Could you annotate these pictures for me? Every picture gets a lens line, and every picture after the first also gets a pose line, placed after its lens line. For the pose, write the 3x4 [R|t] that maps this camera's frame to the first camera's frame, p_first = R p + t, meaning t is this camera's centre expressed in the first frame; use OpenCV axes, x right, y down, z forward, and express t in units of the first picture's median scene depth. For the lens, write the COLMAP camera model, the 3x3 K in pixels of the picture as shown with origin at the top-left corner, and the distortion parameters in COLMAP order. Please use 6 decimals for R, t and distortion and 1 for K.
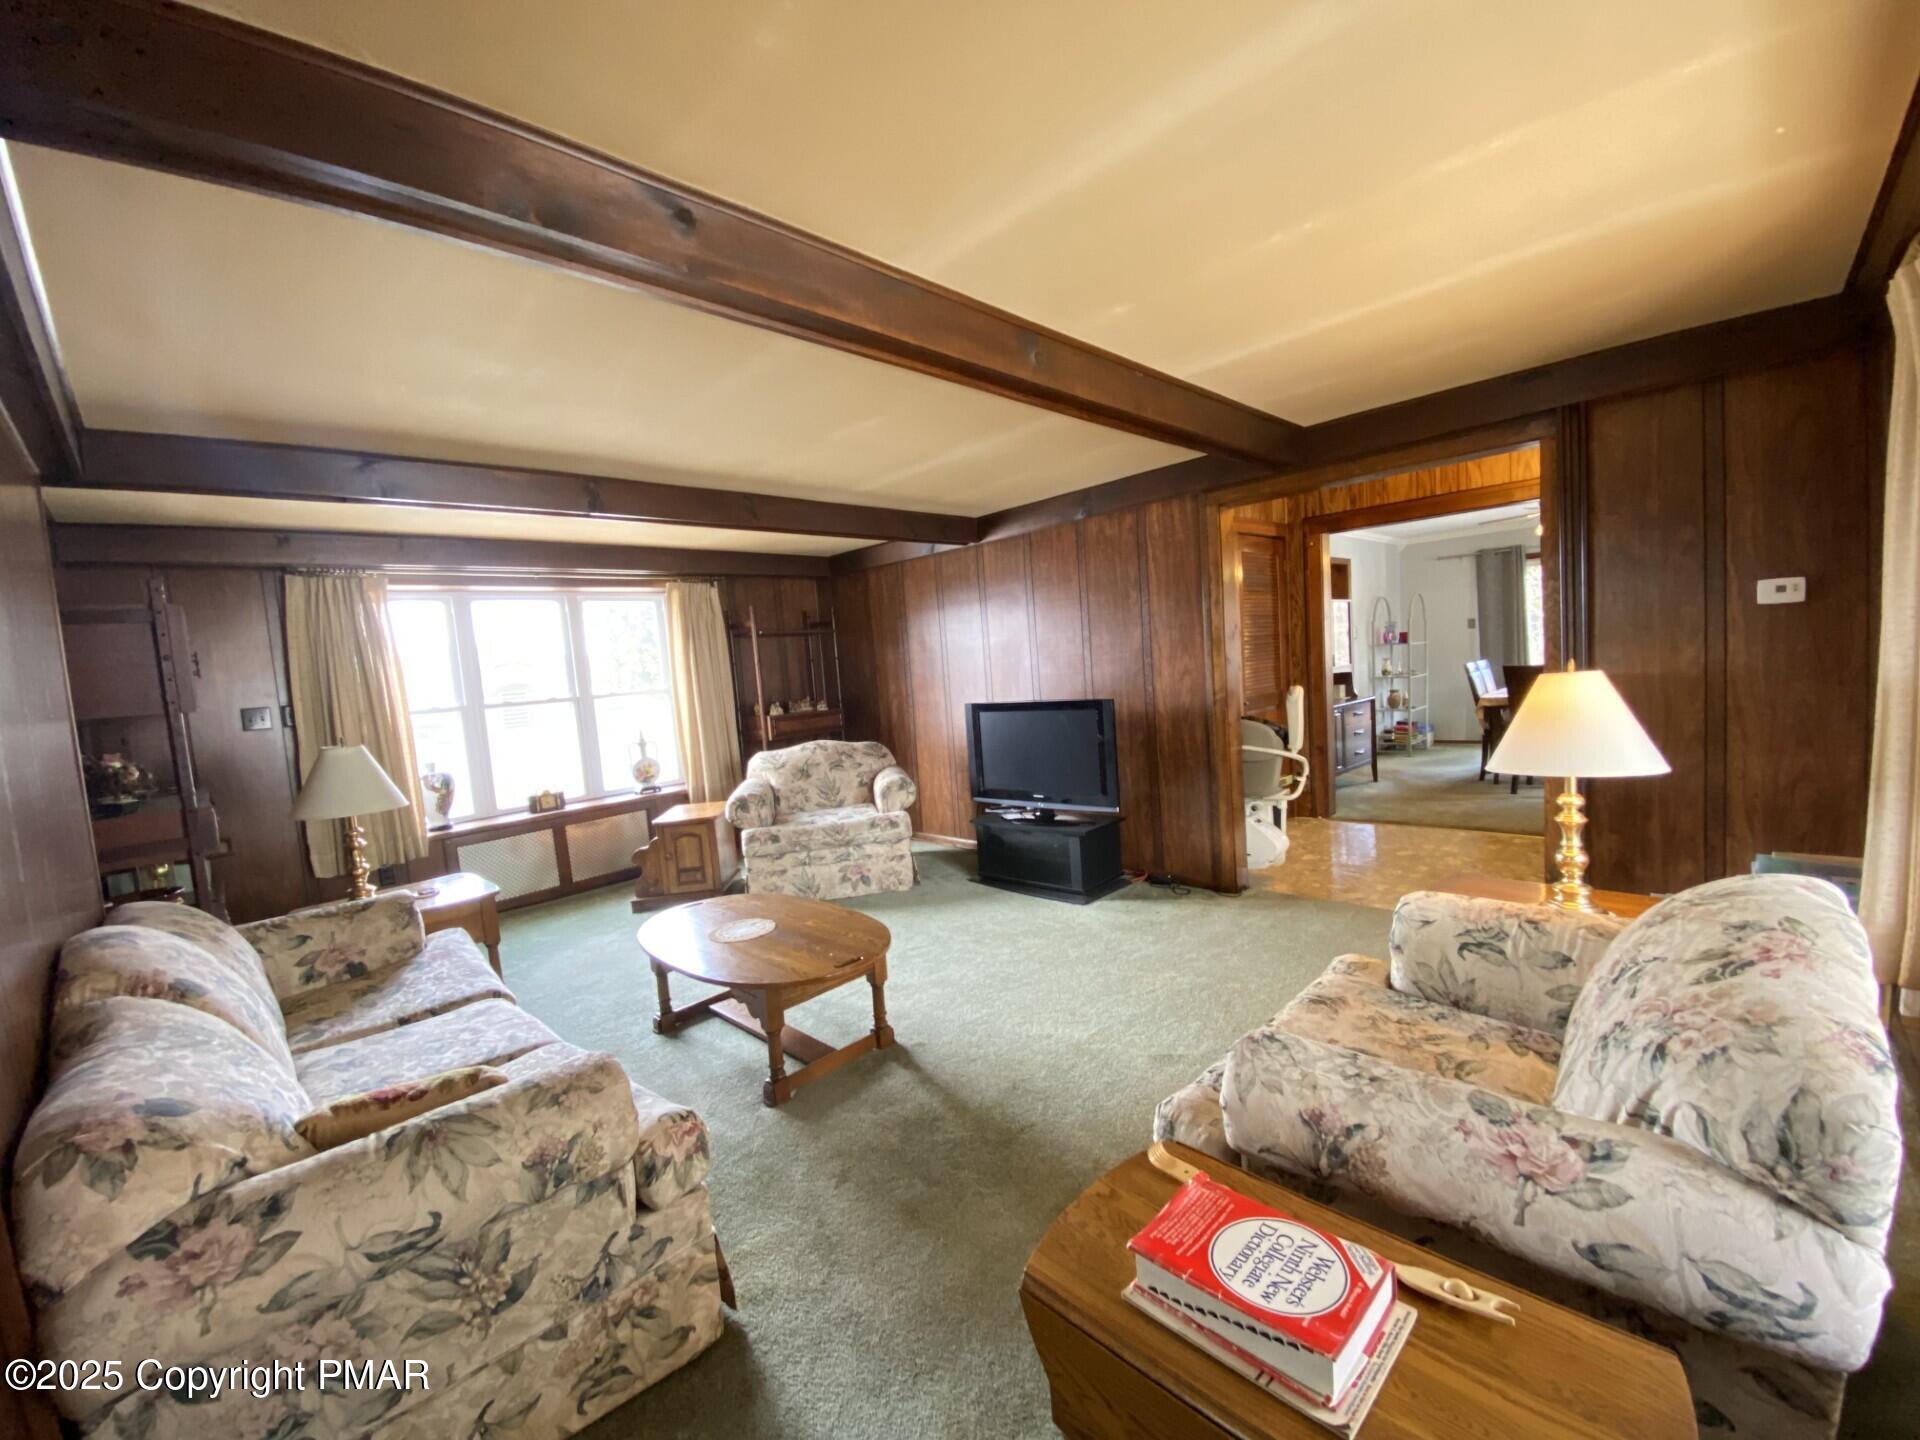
lens RADIAL K [[777.3, 0, 954.5], [0, 777.3, 727.2], [0, 0, 1]] dist [0.016270, -0.017901]
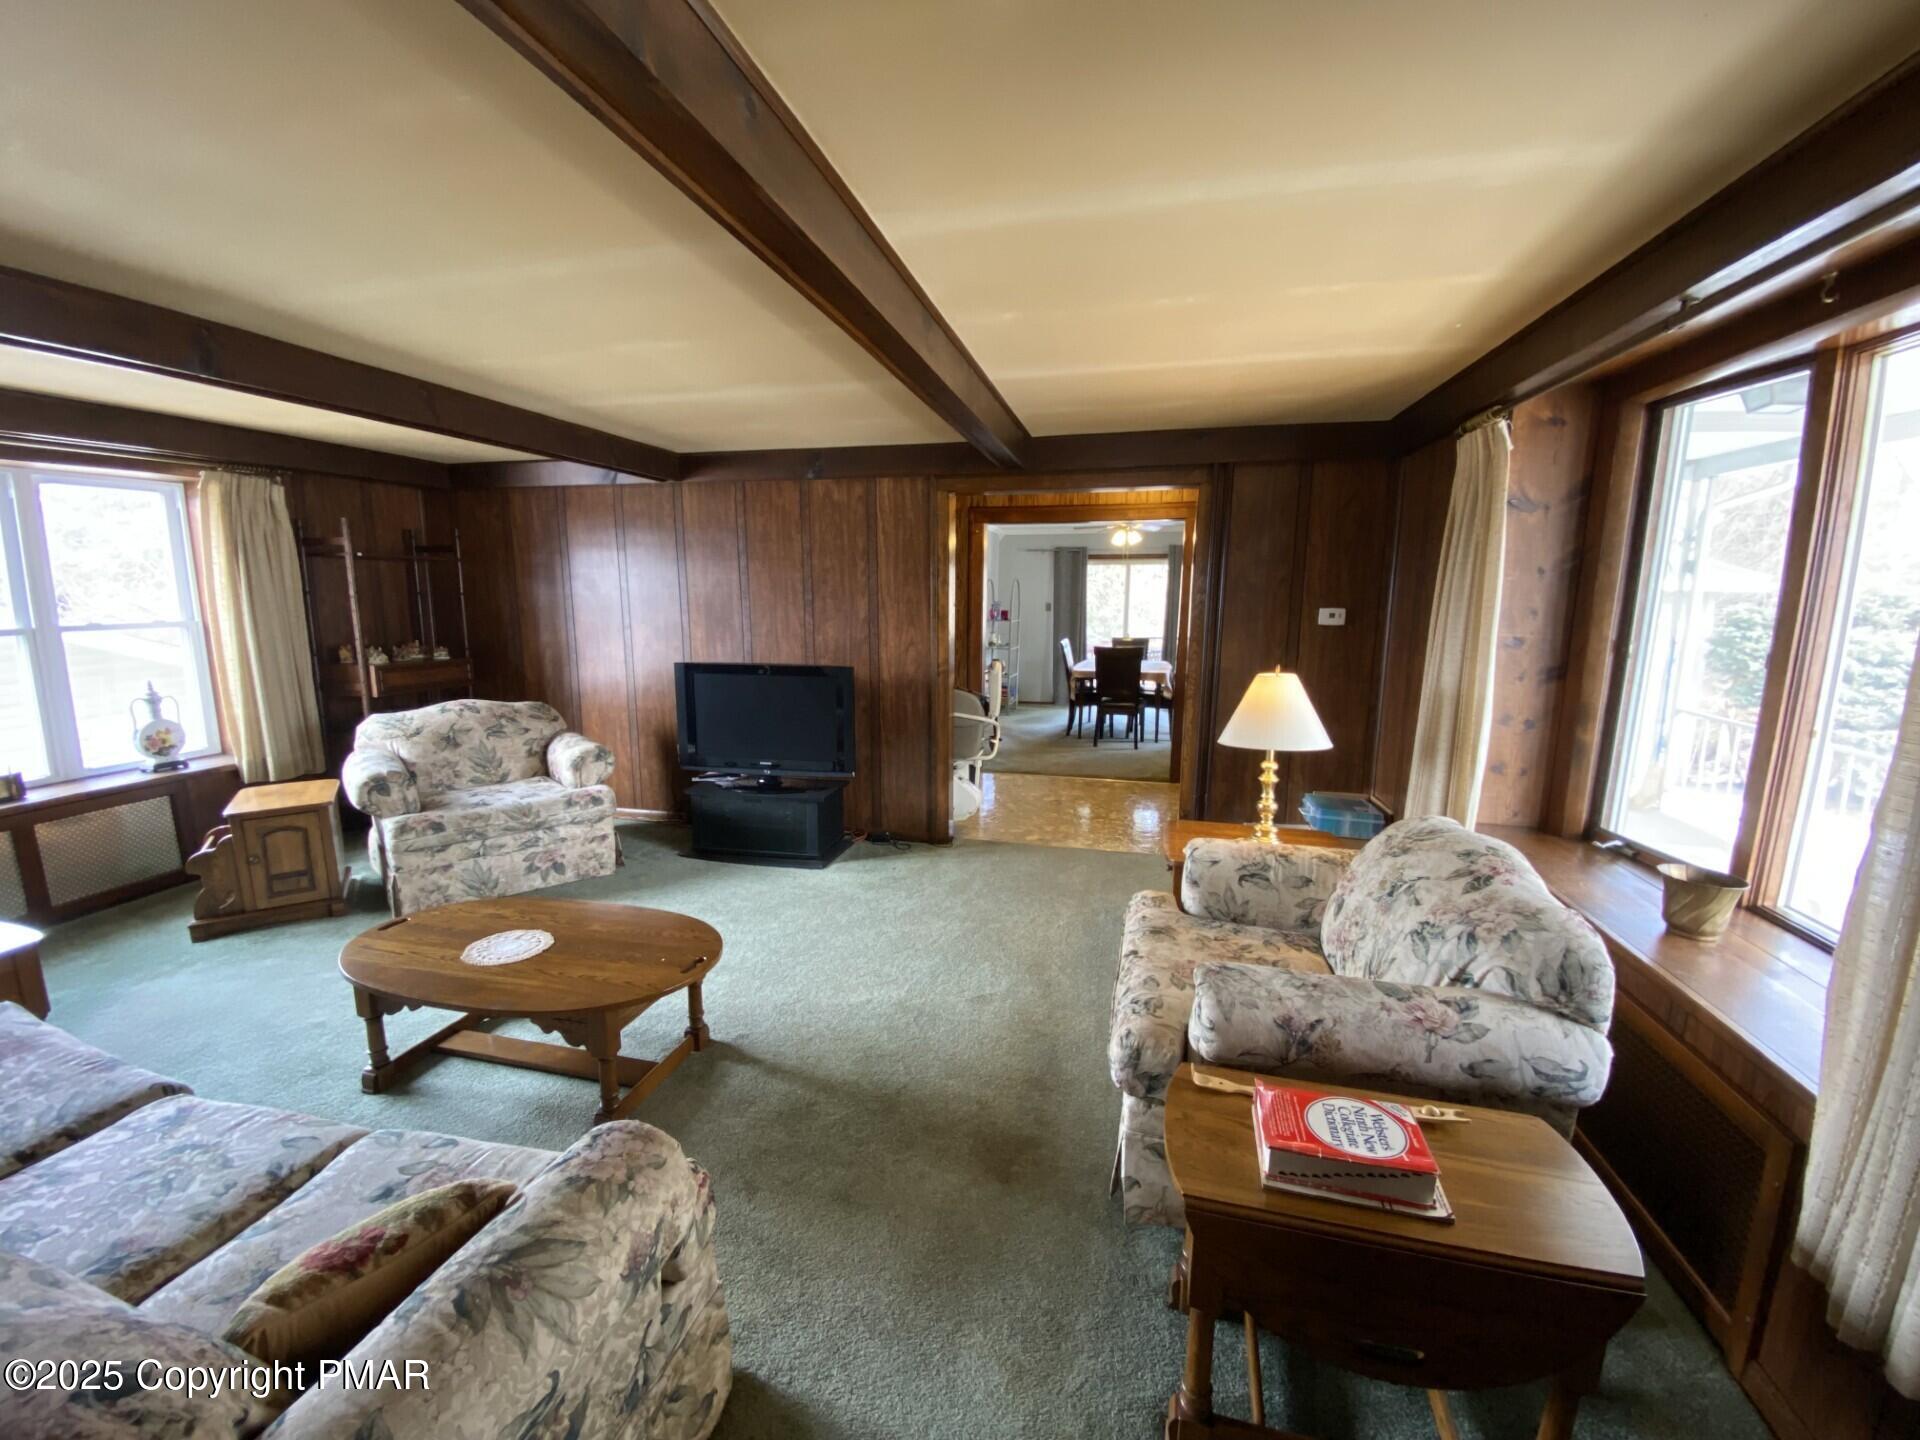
lens RADIAL K [[777.3, 0, 970.1], [0, 777.3, 729.6], [0, 0, 1]] dist [0.016270, -0.017901]
pose [[0.853158, -0.006881, 0.521608, -0.215224], [-0.027823, 0.997890, 0.058672, -0.020372], [-0.520910, -0.064569, 0.851166, 0.051752]]
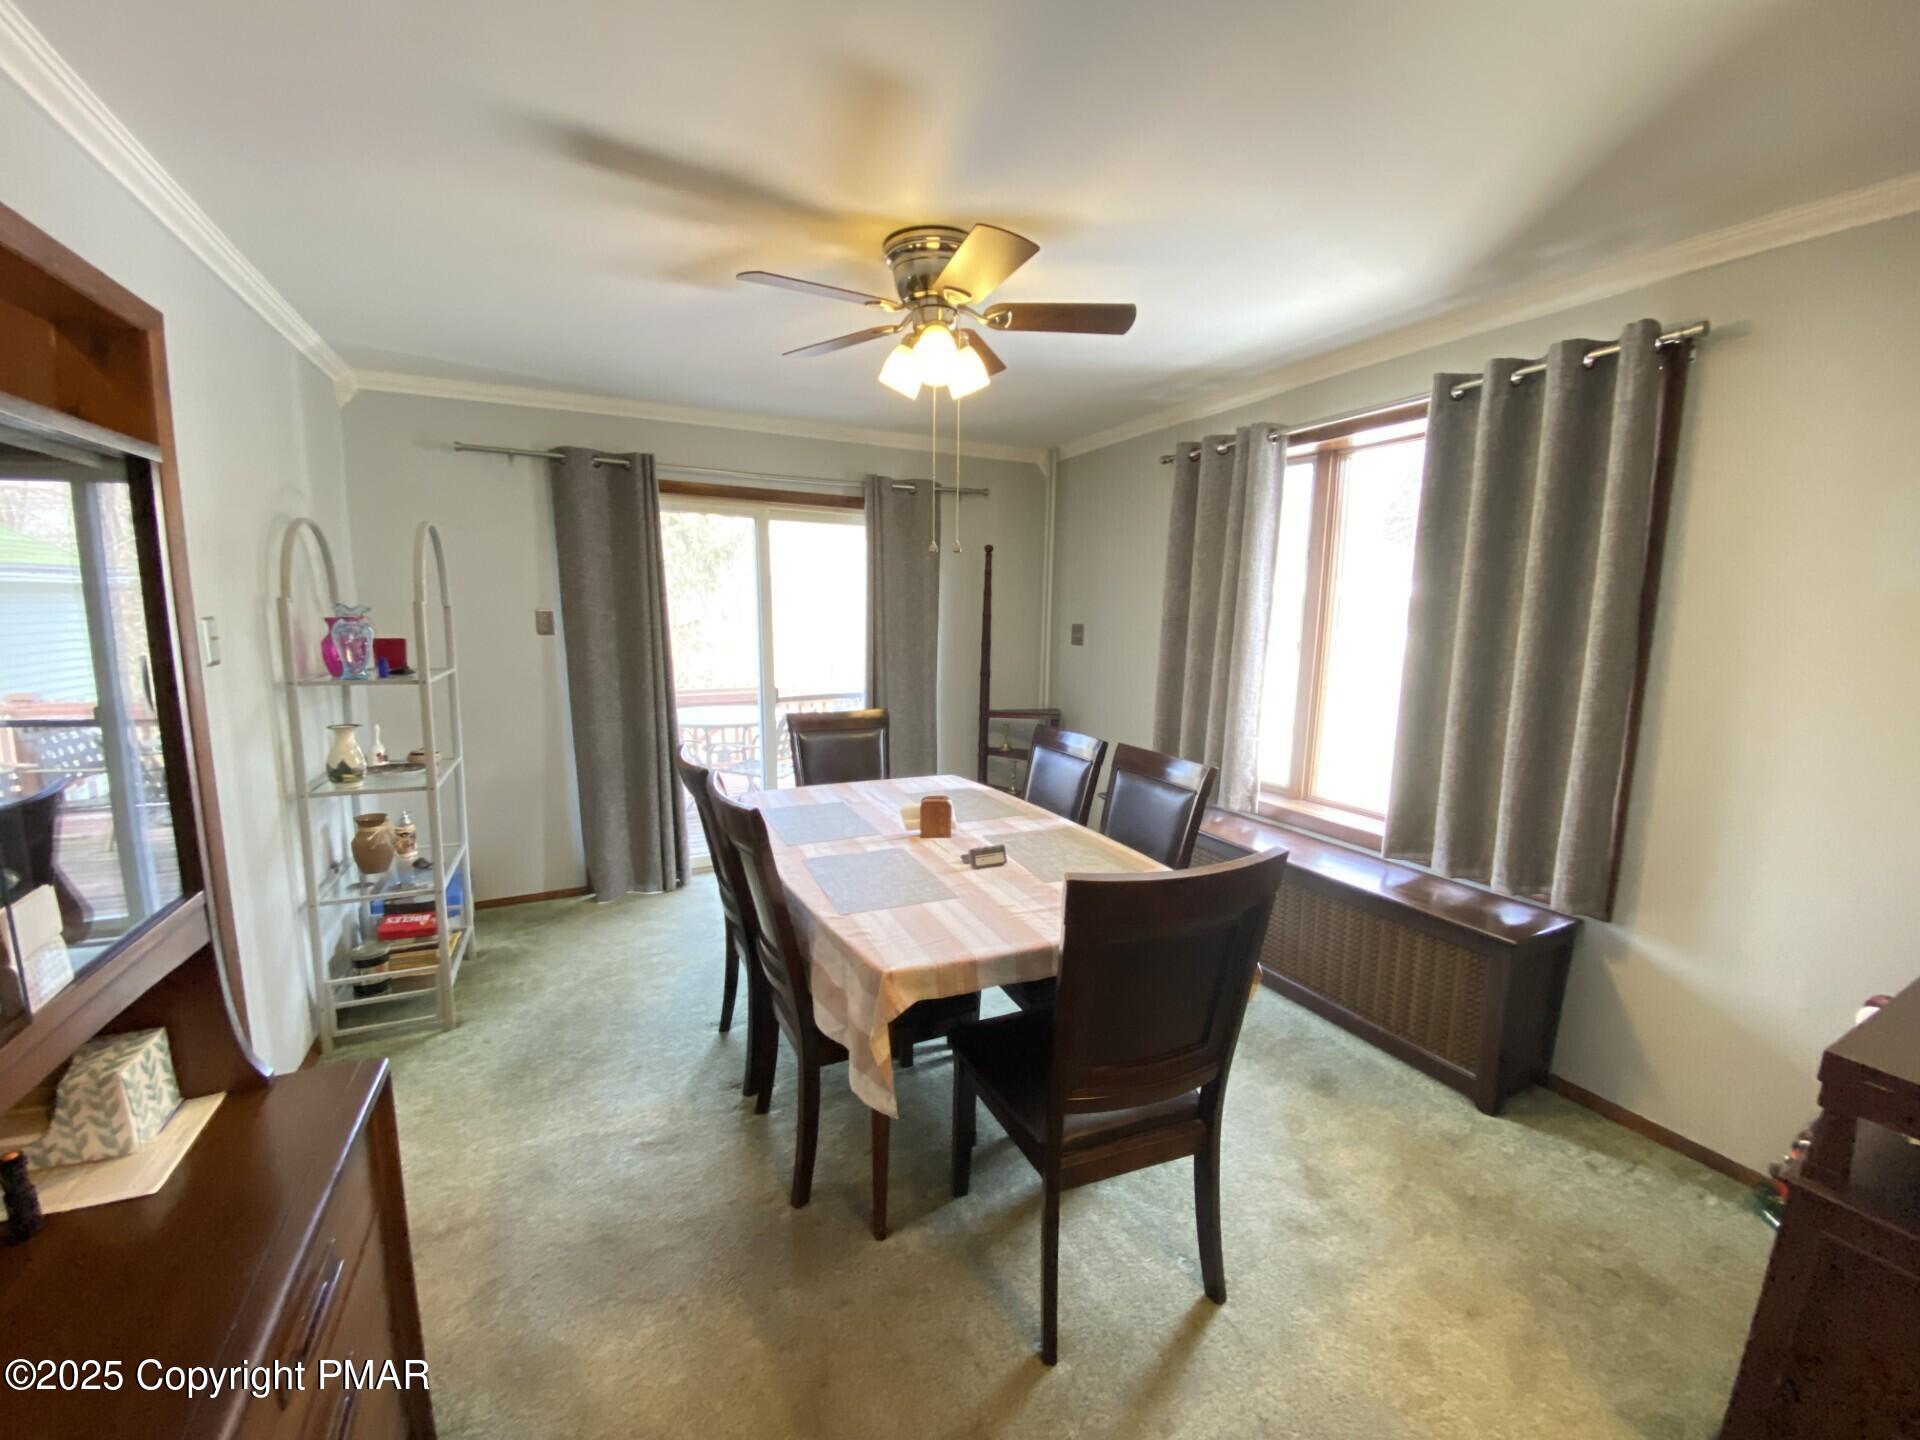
lens RADIAL K [[777.3, 0, 954.5], [0, 777.3, 725.5], [0, 0, 1]] dist [0.016270, -0.017901]
pose [[0.333155, -0.062246, 0.940815, 0.940793], [0.043820, 0.997762, 0.050496, -0.249672], [-0.941853, 0.024403, 0.335137, 1.820398]]
